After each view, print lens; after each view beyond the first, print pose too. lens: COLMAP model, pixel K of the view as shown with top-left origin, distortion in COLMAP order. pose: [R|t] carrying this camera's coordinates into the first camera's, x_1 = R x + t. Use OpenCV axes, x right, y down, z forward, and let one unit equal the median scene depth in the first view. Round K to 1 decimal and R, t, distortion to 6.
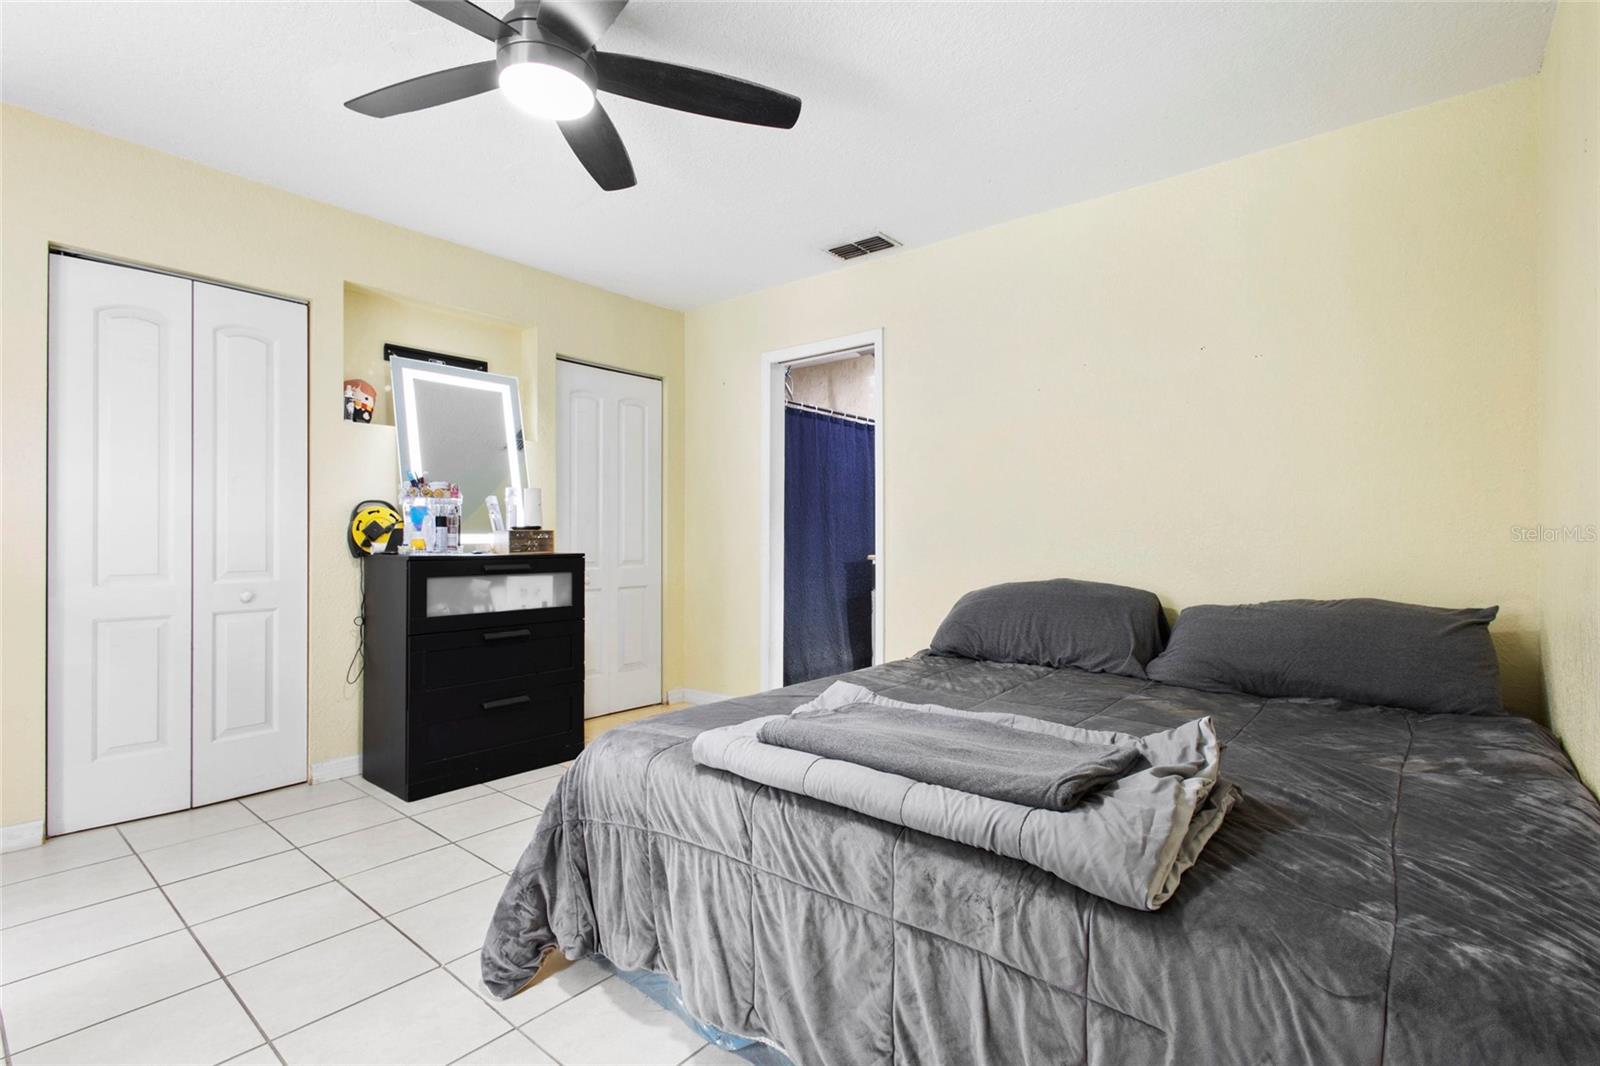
lens RADIAL K [[768.4, 0, 796.6], [0, 768.4, 530.3], [0, 0, 1]] dist [-0.000890, -0.000317]
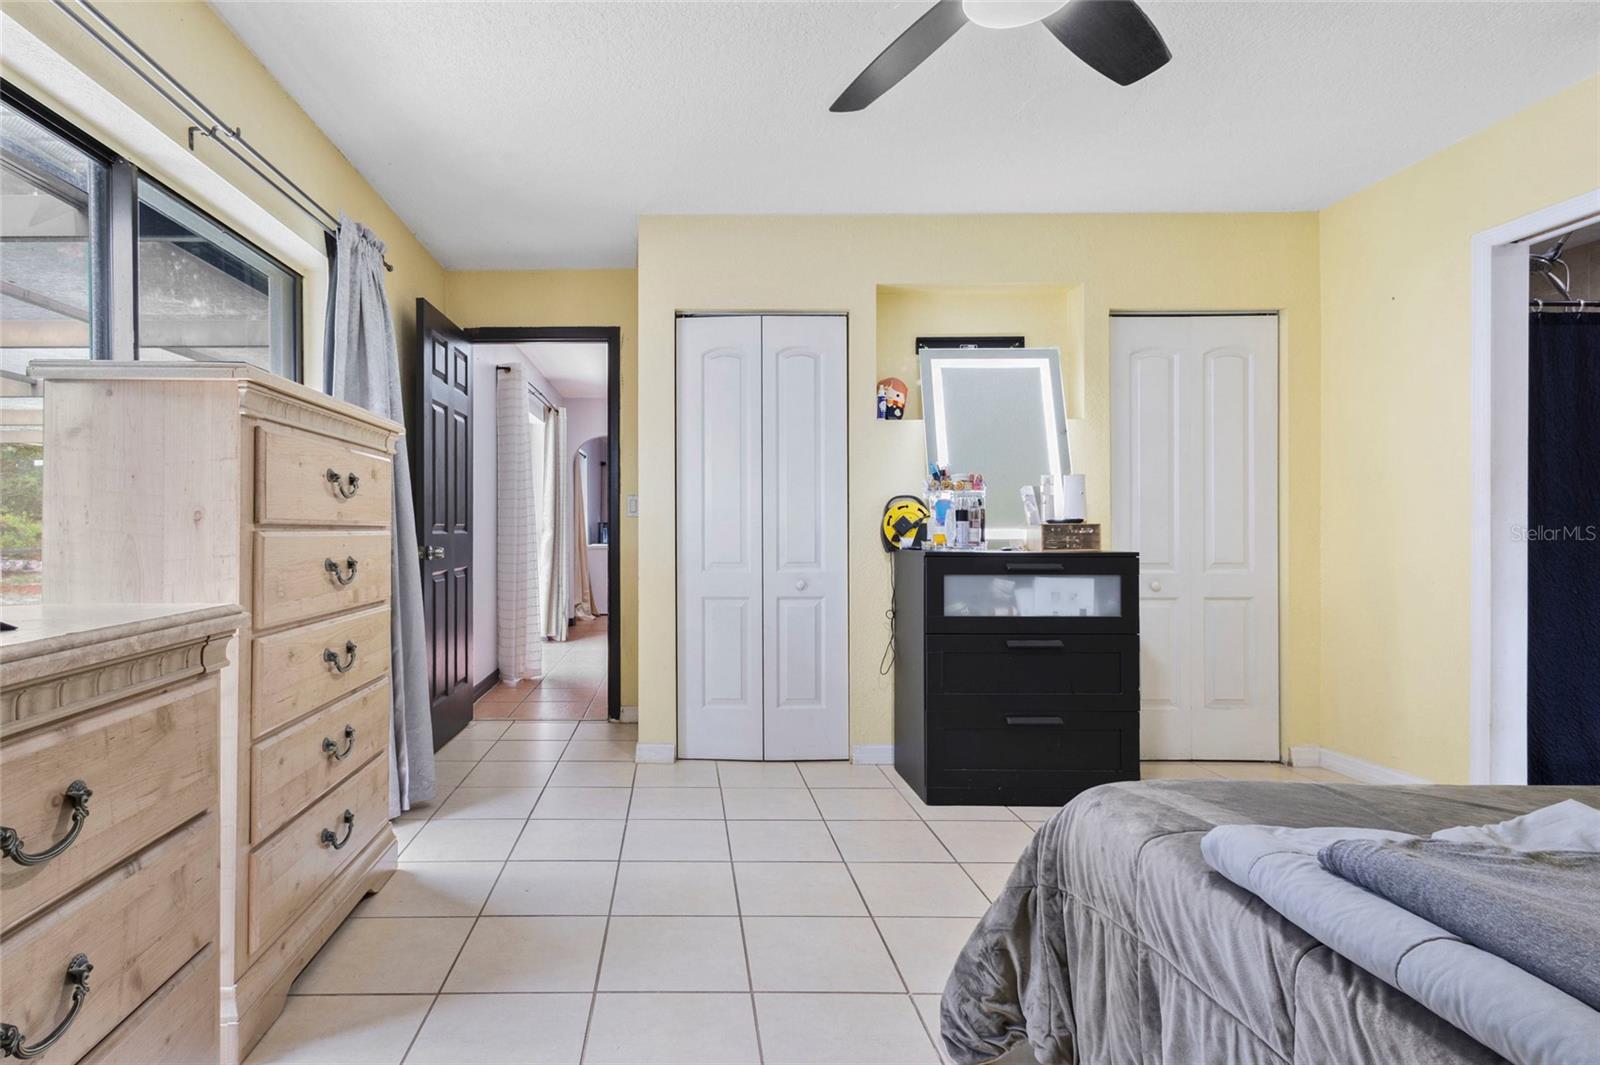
lens RADIAL K [[768.4, 0, 801.0], [0, 768.4, 528.5], [0, 0, 1]] dist [-0.000890, -0.000317]
pose [[0.613957, -0.005978, -0.789317, 0.176121], [0.007848, 0.999968, -0.001469, 0.005078], [0.789301, -0.005293, 0.613984, 0.301142]]
